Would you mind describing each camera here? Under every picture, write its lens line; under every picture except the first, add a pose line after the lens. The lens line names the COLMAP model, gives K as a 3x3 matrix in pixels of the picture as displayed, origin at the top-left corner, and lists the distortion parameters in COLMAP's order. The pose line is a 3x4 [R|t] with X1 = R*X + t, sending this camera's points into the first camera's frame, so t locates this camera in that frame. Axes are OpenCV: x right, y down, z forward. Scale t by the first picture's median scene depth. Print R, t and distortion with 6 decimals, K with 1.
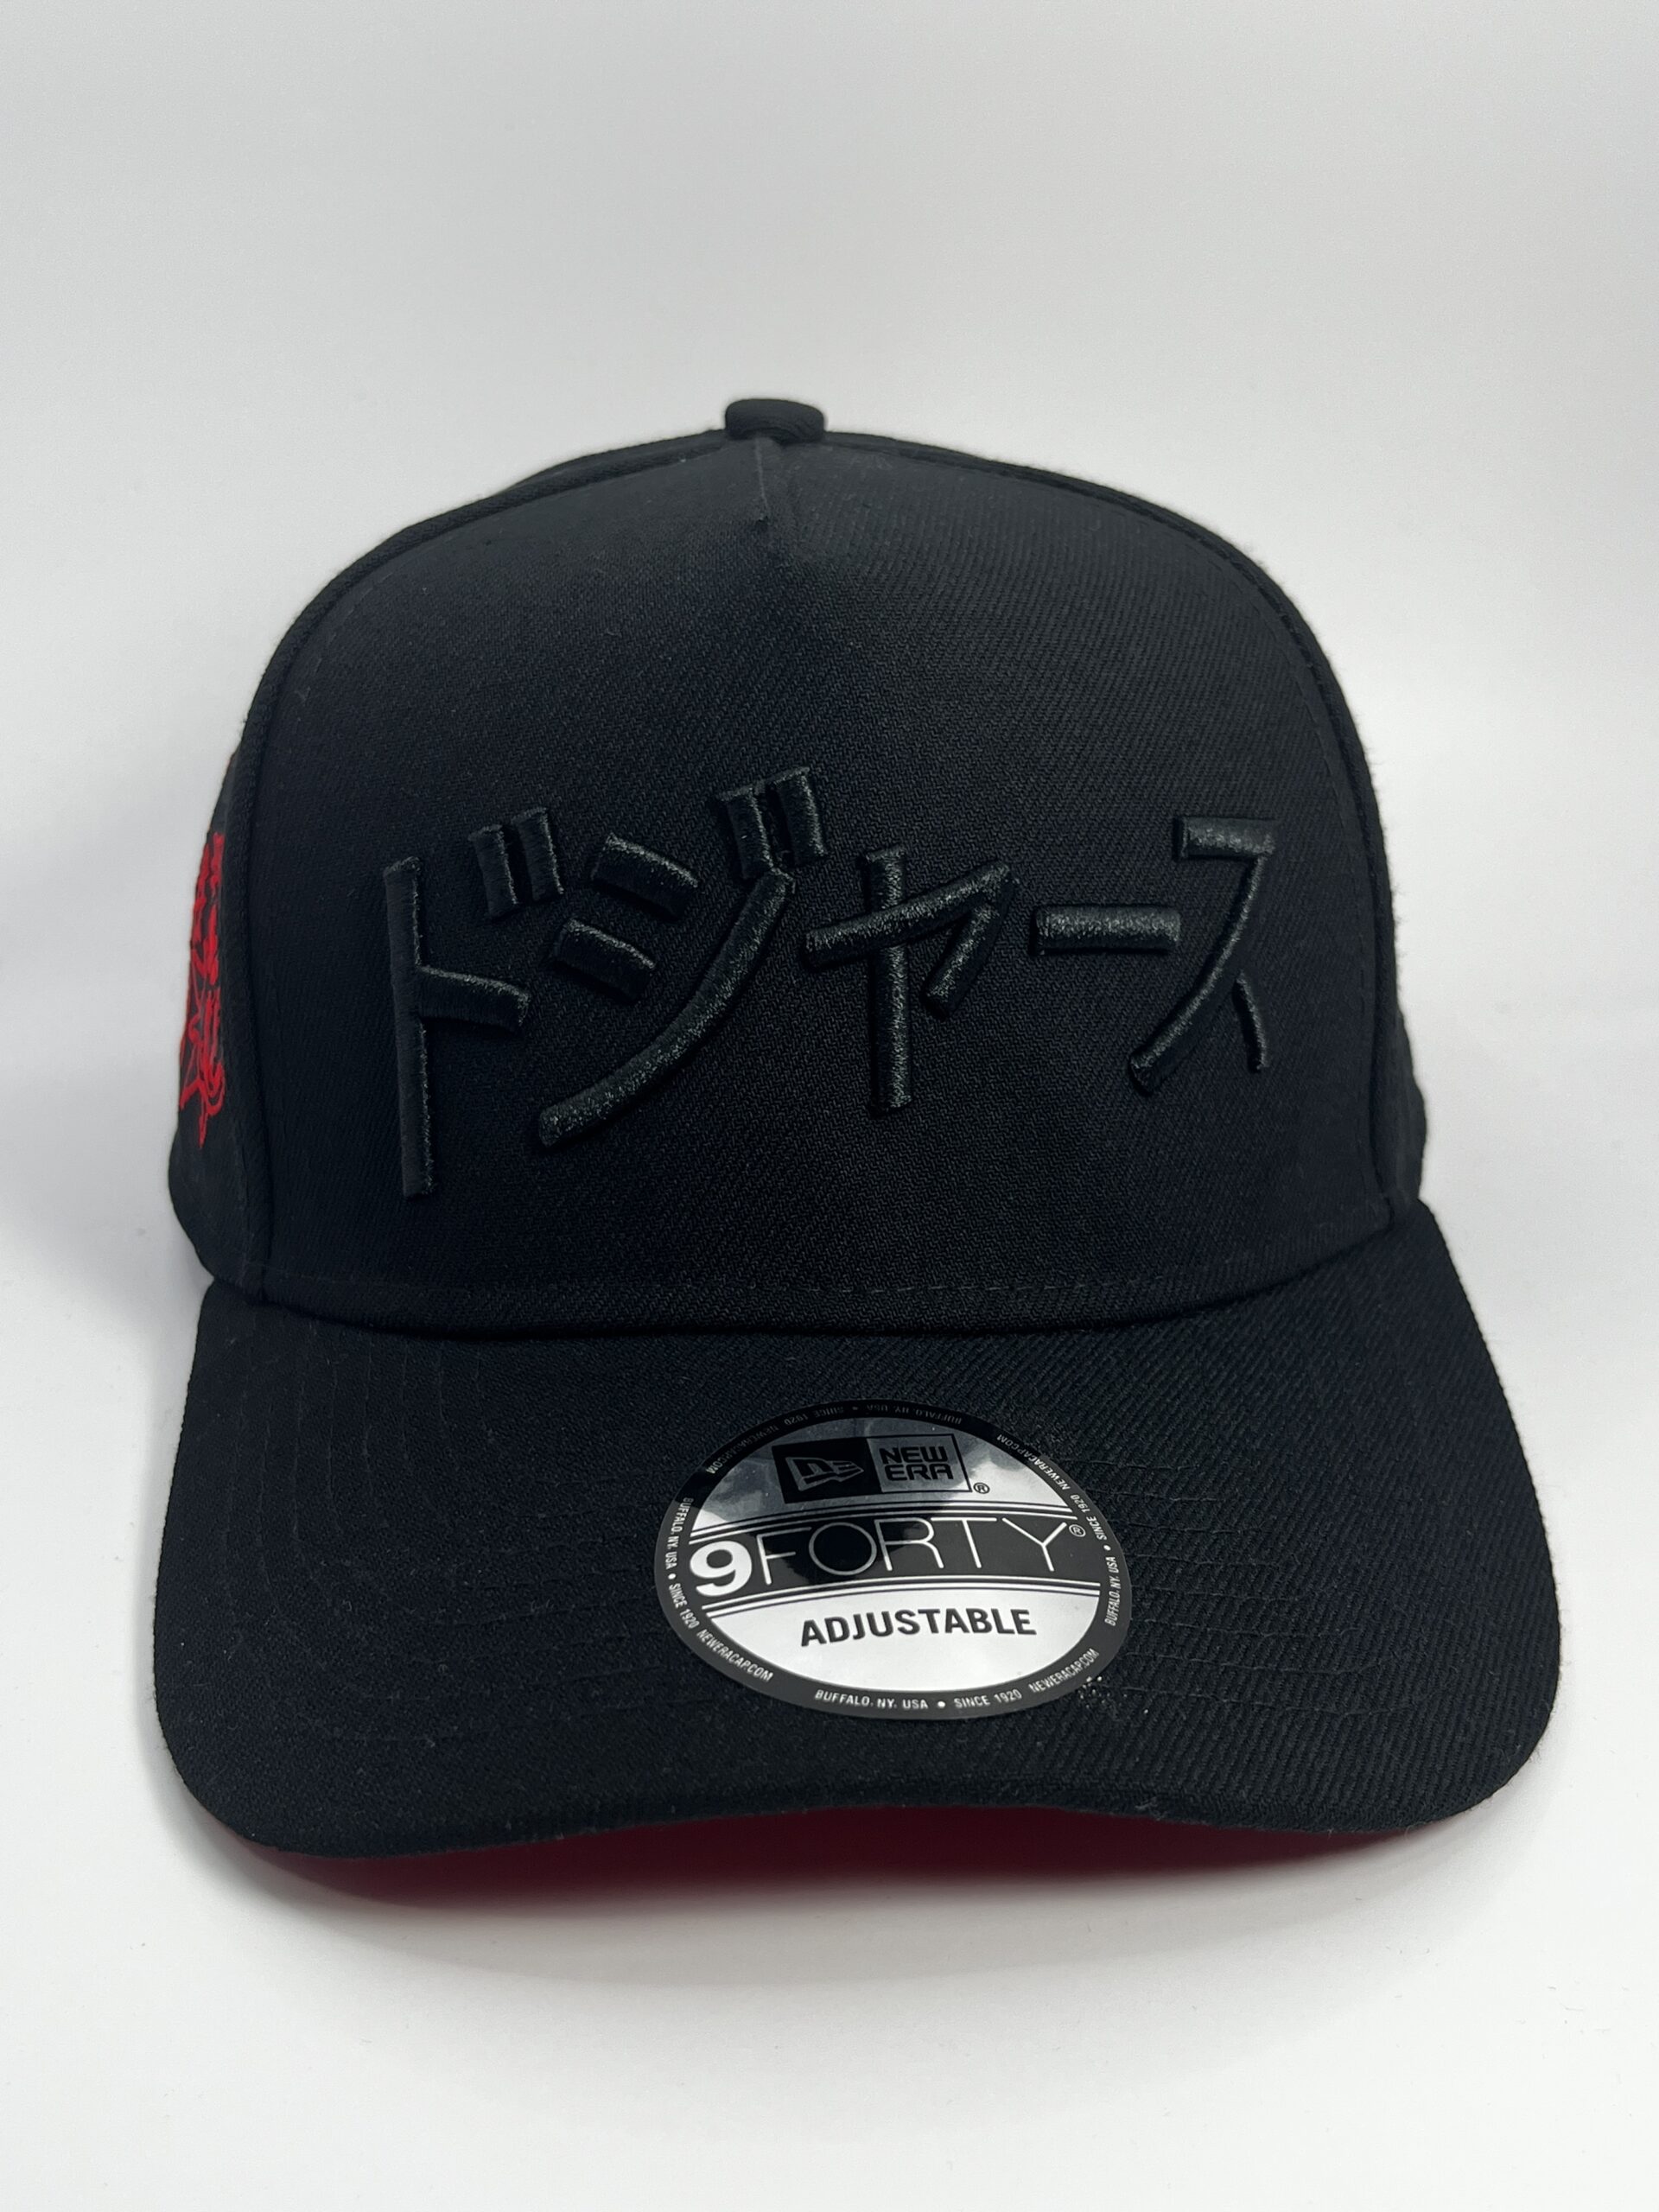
lens RADIAL K [[2223.5, 0, 847.9], [0, 2223.5, 1113.7], [0, 0, 1]] dist [0.168312, 0.000000]
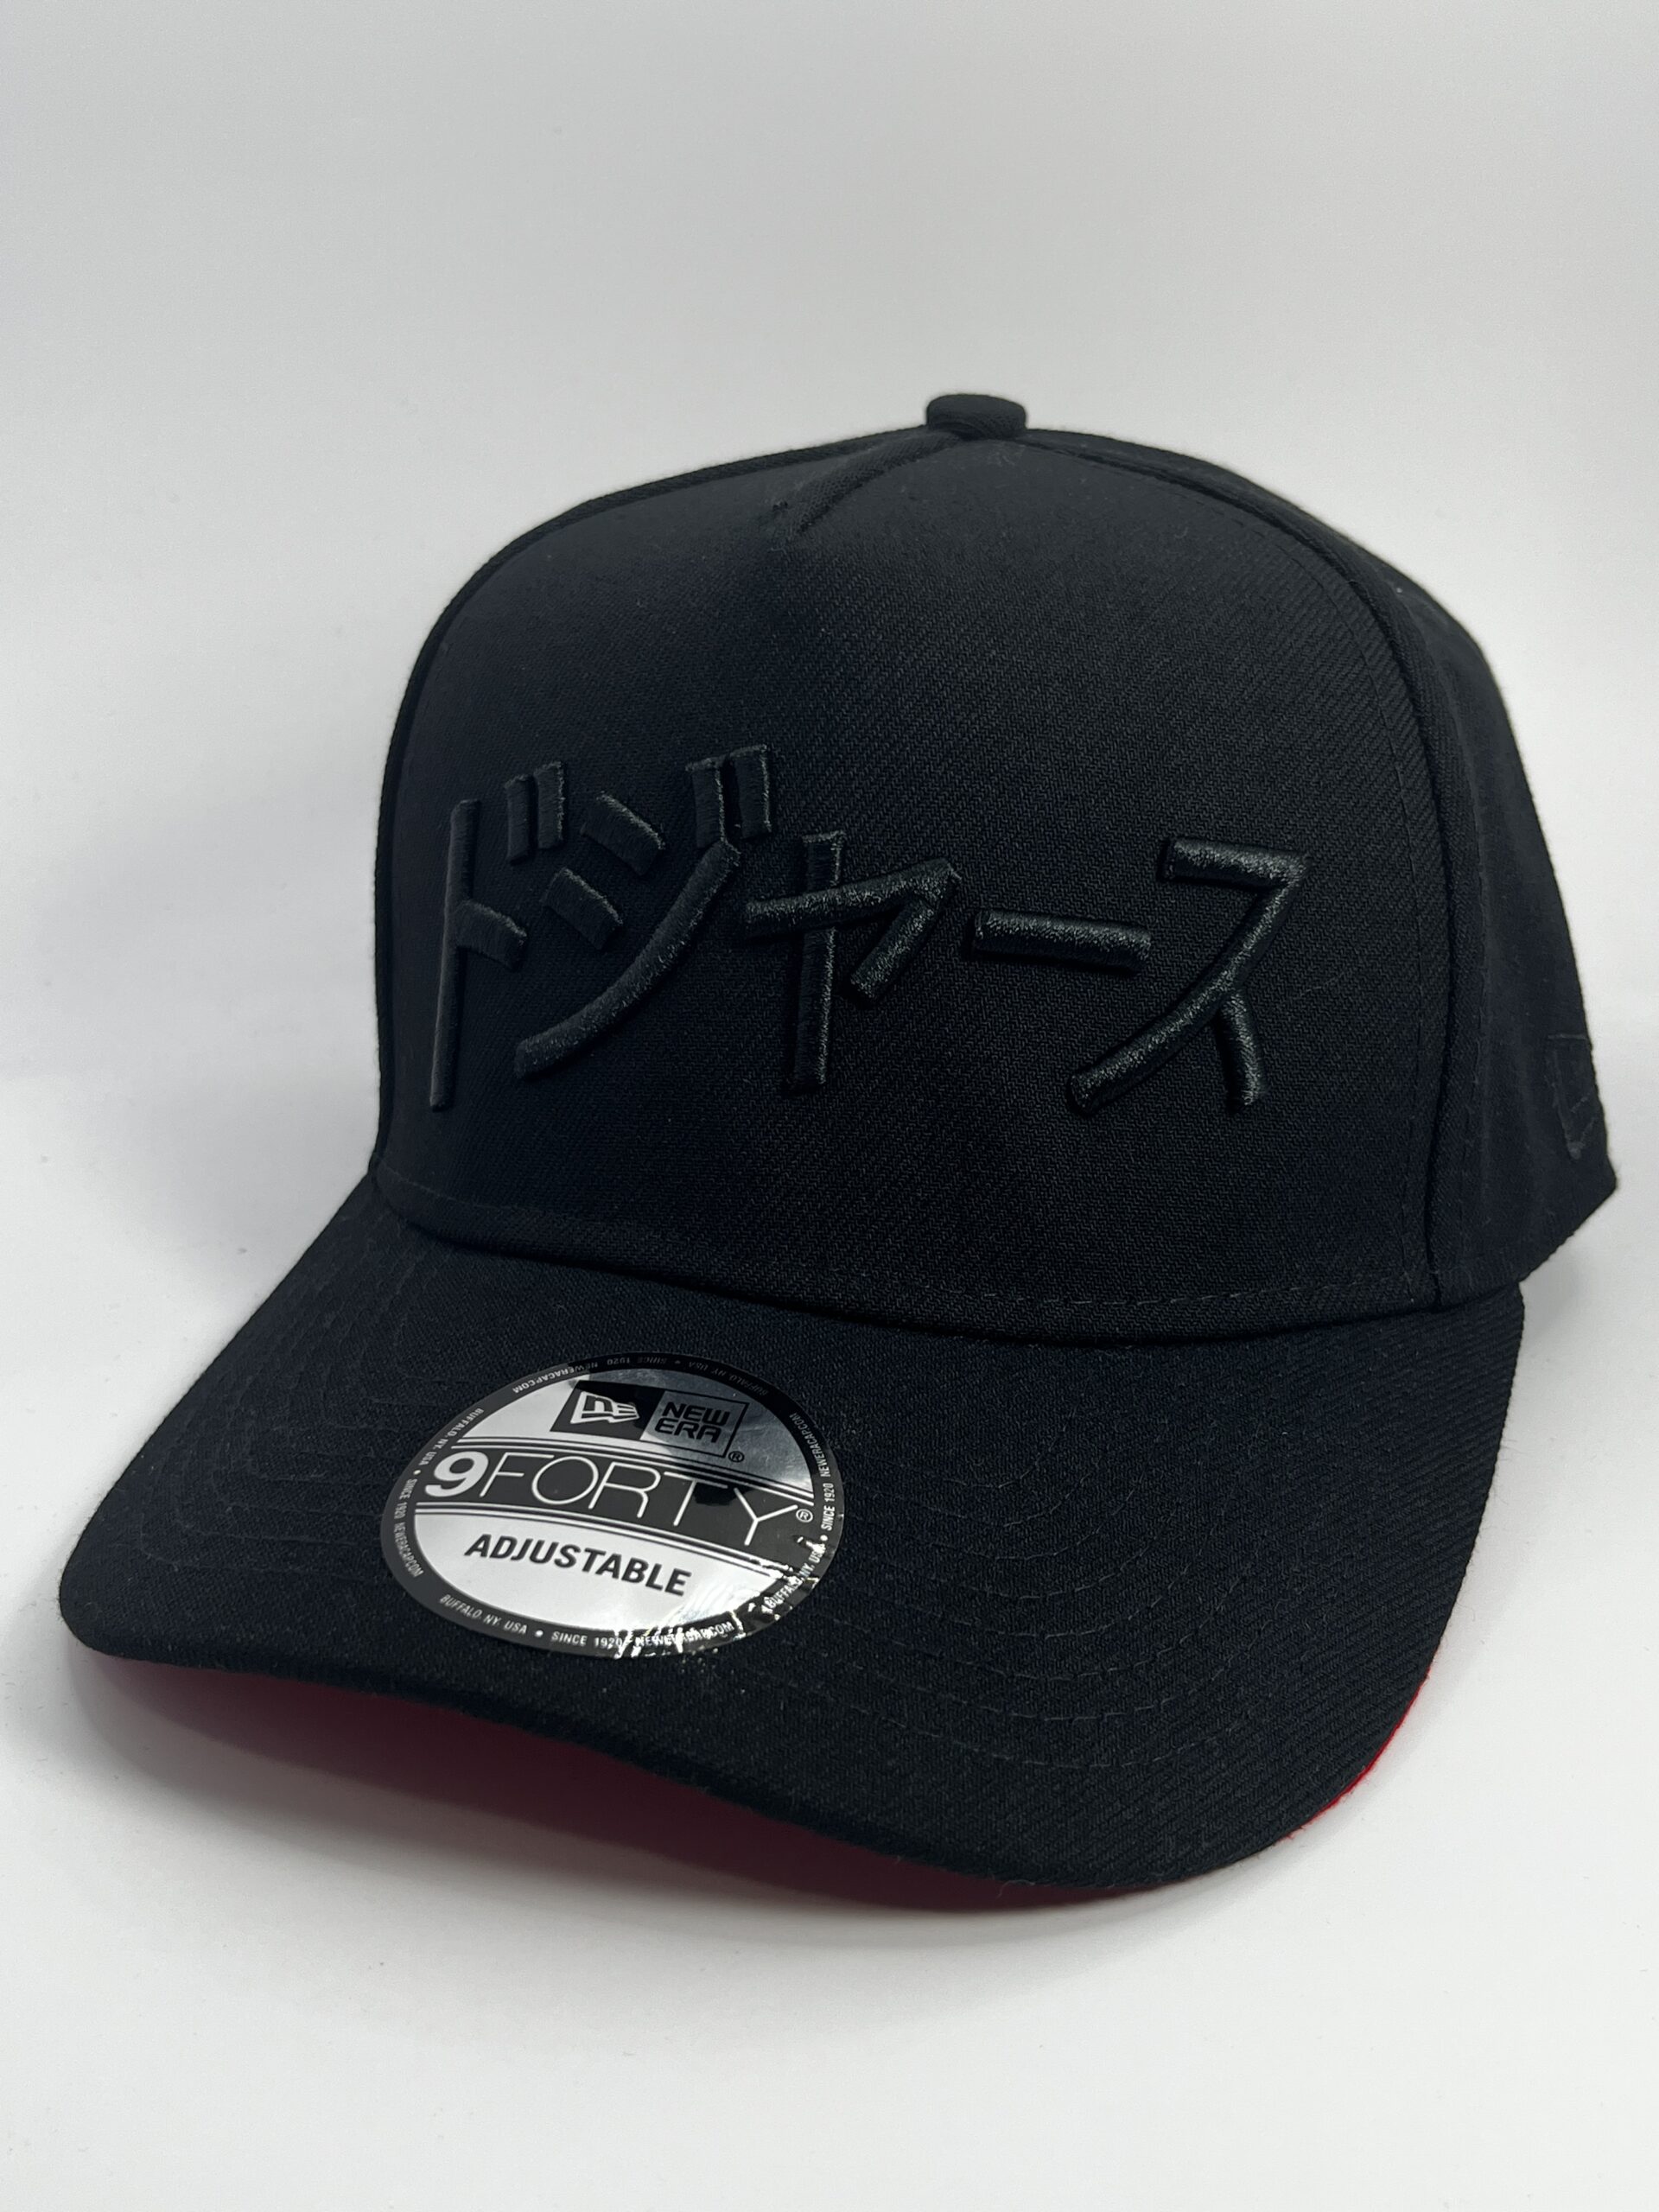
lens RADIAL K [[2223.5, 0, 823.3], [0, 2223.5, 1103.9], [0, 0, 1]] dist [0.168312, 0.000000]
pose [[0.913716, 0.144041, -0.379966, 0.417571], [-0.147344, 0.988872, 0.020548, -0.016370], [0.378698, 0.037211, 0.924772, 0.062379]]
